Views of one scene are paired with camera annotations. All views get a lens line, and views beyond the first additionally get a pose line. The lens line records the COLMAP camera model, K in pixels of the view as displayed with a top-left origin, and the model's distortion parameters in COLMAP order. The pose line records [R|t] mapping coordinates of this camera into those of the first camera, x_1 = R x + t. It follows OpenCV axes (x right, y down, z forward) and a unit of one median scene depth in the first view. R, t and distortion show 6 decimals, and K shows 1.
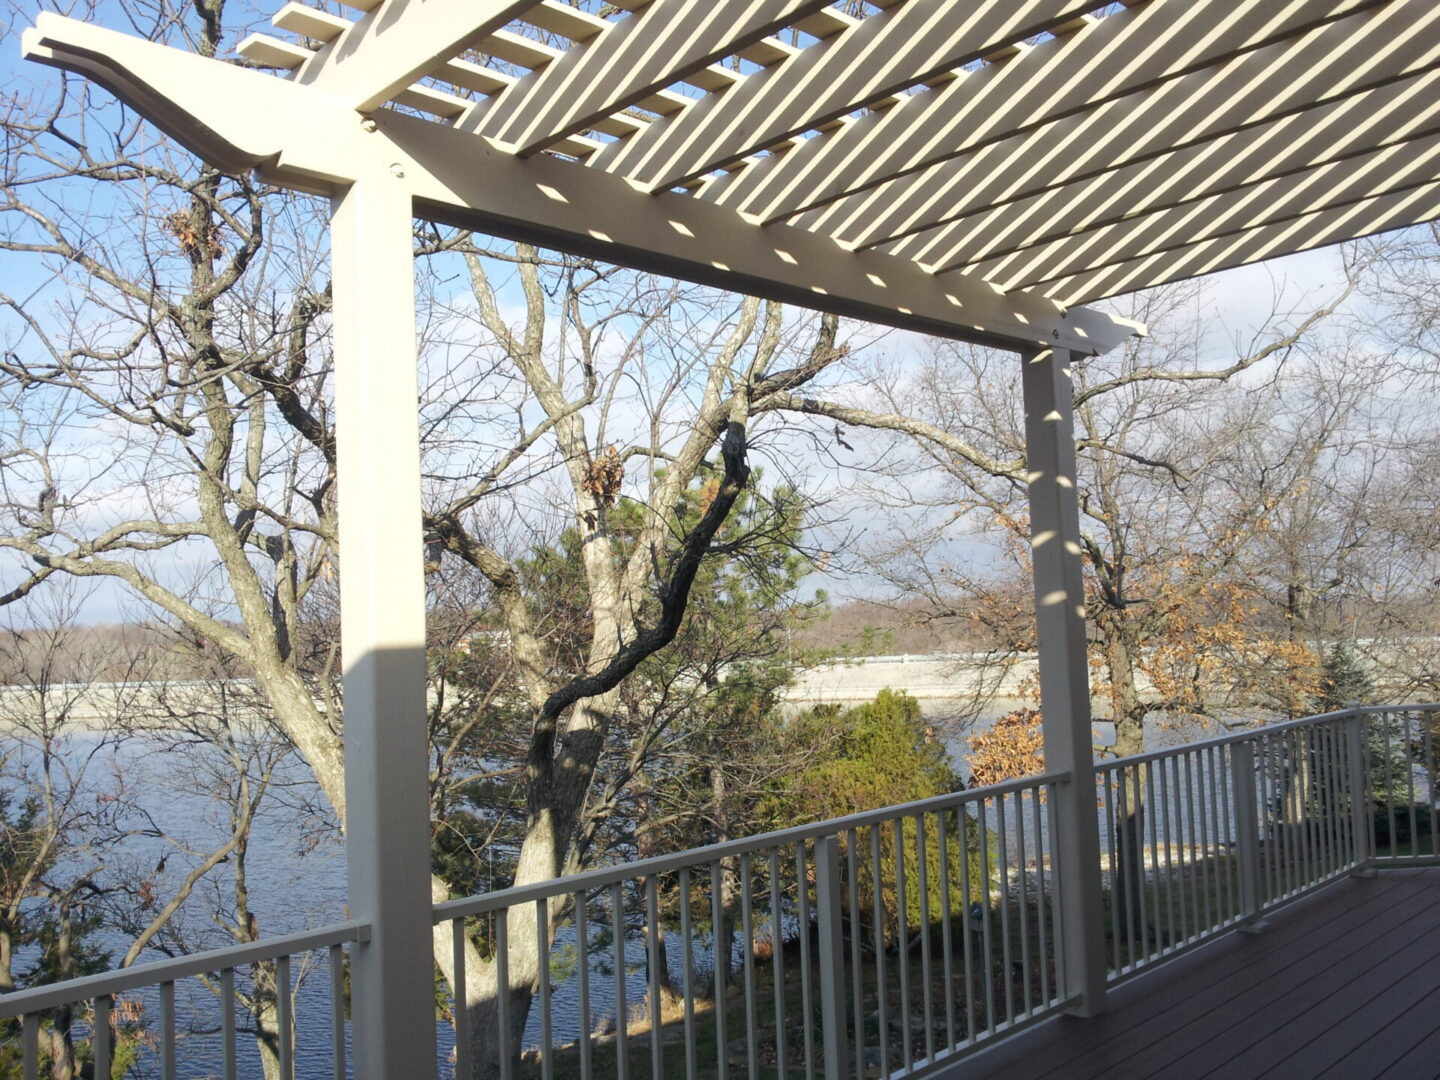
lens RADIAL K [[1247.7, 0, 760.1], [0, 1247.7, 544.9], [0, 0, 1]] dist [0.009544, 0.005435]
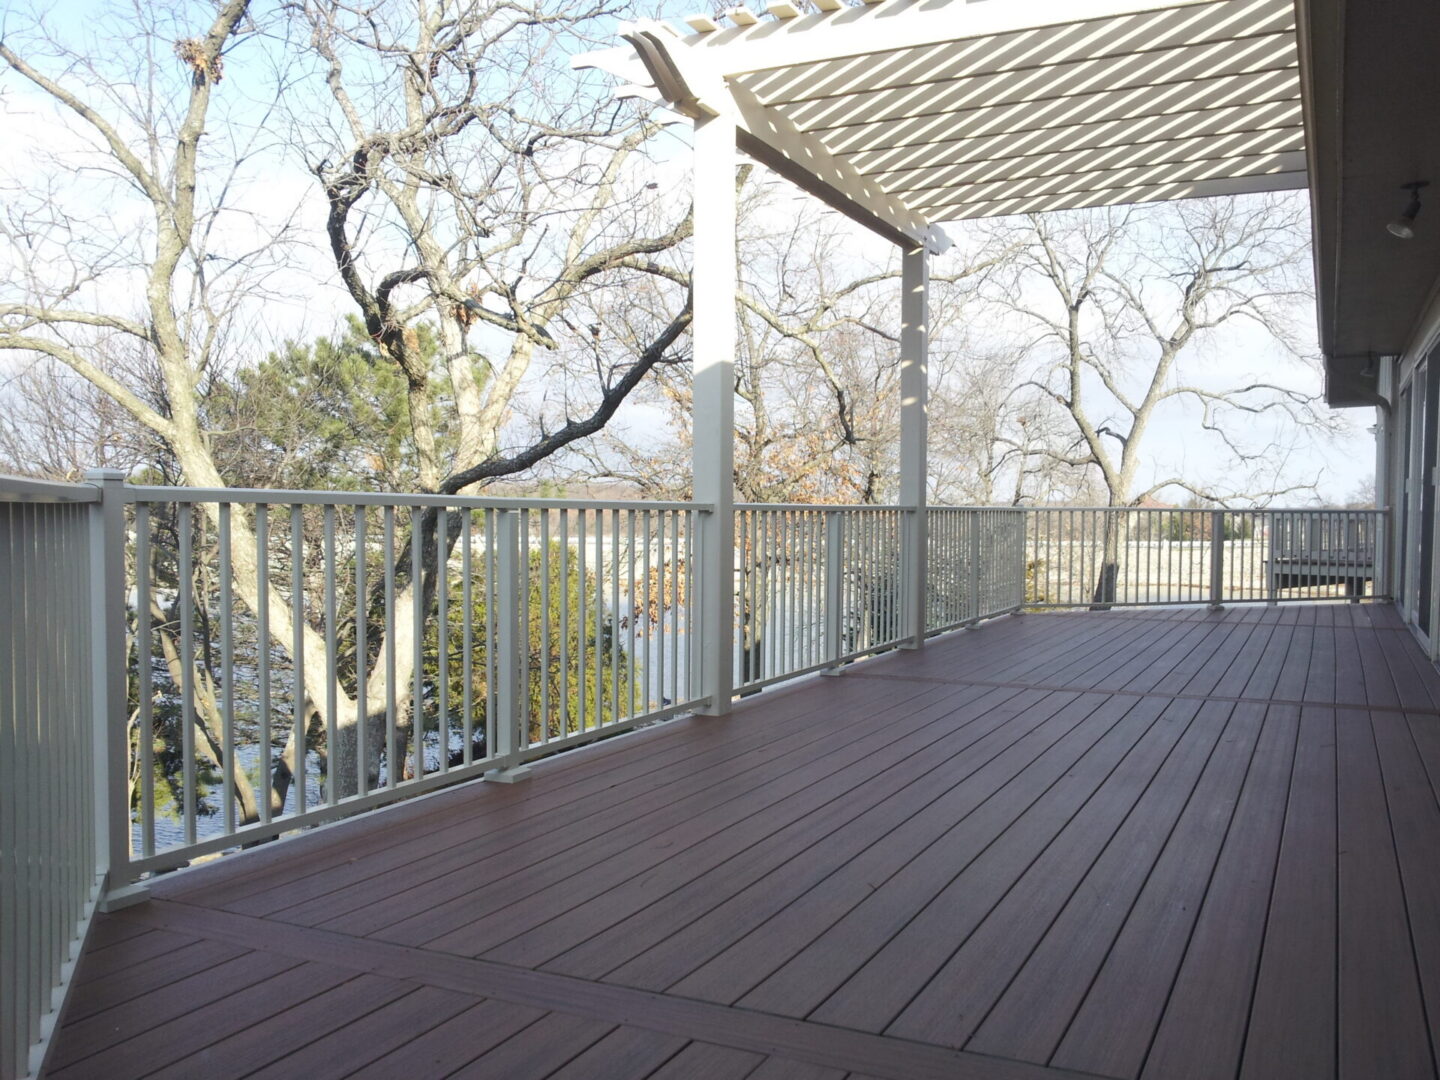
lens RADIAL K [[1267.4, 0, 724.3], [0, 1267.4, 541.7], [0, 0, 1]] dist [-0.006962, 0.010903]
pose [[0.945795, 0.044859, 0.321652, -0.163066], [-0.071663, 0.994828, 0.071977, 0.038598], [-0.316760, -0.091126, 0.944118, -0.157697]]
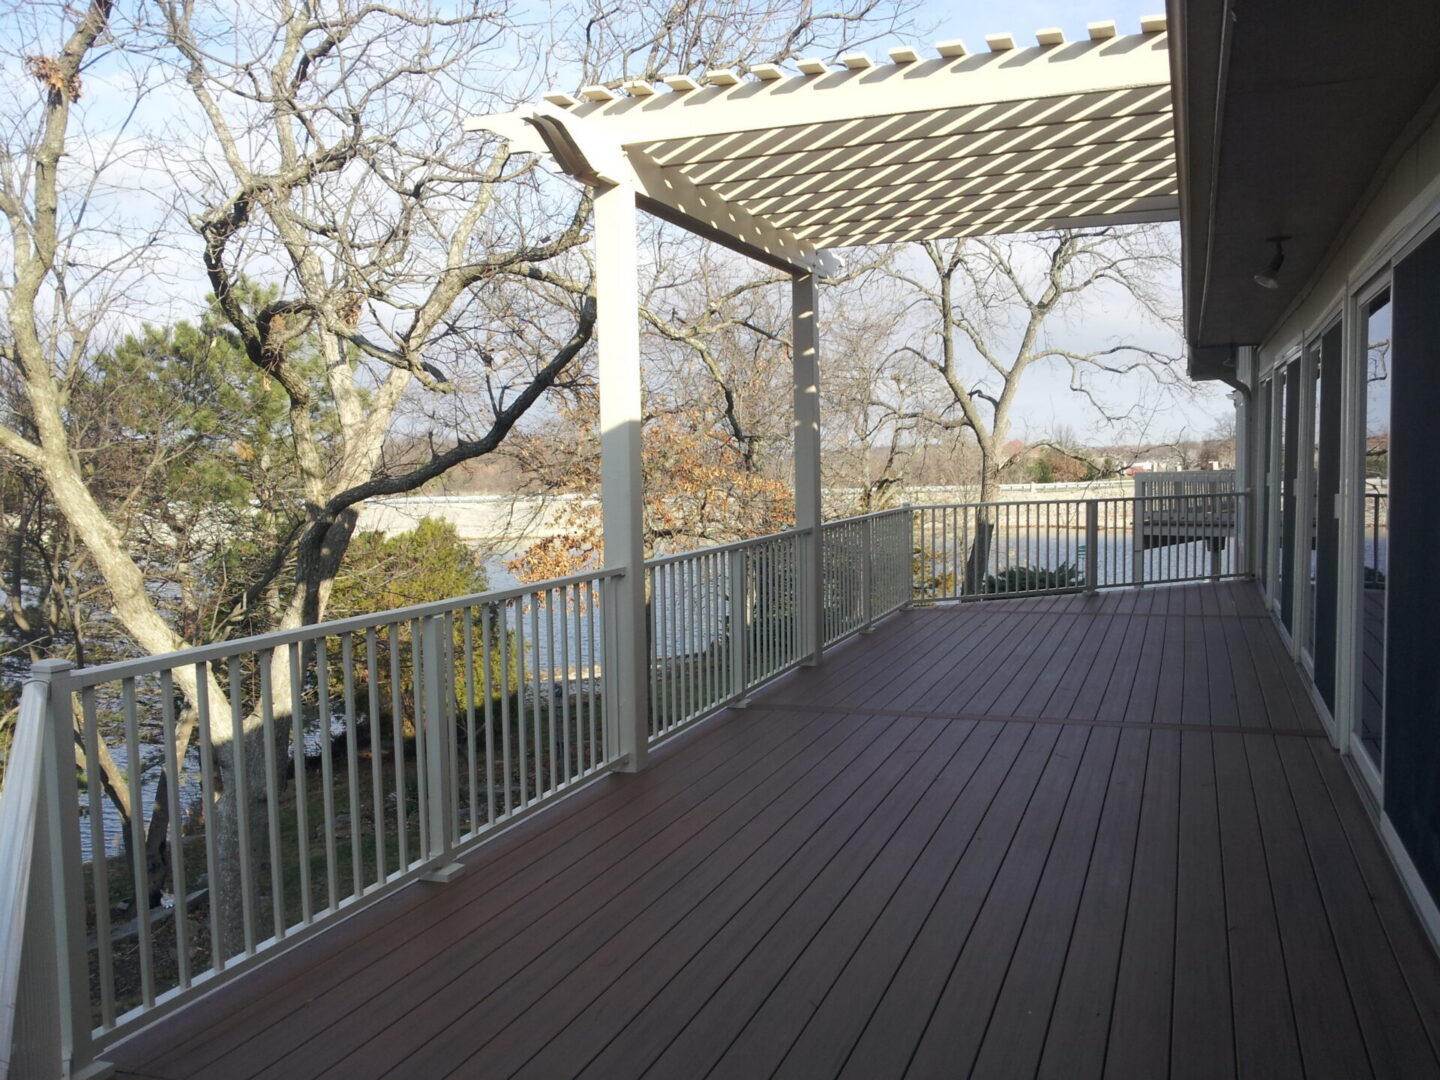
lens RADIAL K [[1271.1, 0, 715.9], [0, 1271.1, 544.7], [0, 0, 1]] dist [-0.000878, 0.006999]
pose [[0.913429, -0.000717, 0.406998, -0.176007], [-0.048553, 0.992665, 0.110717, 0.006080], [-0.404092, -0.120893, 0.906694, -0.159605]]
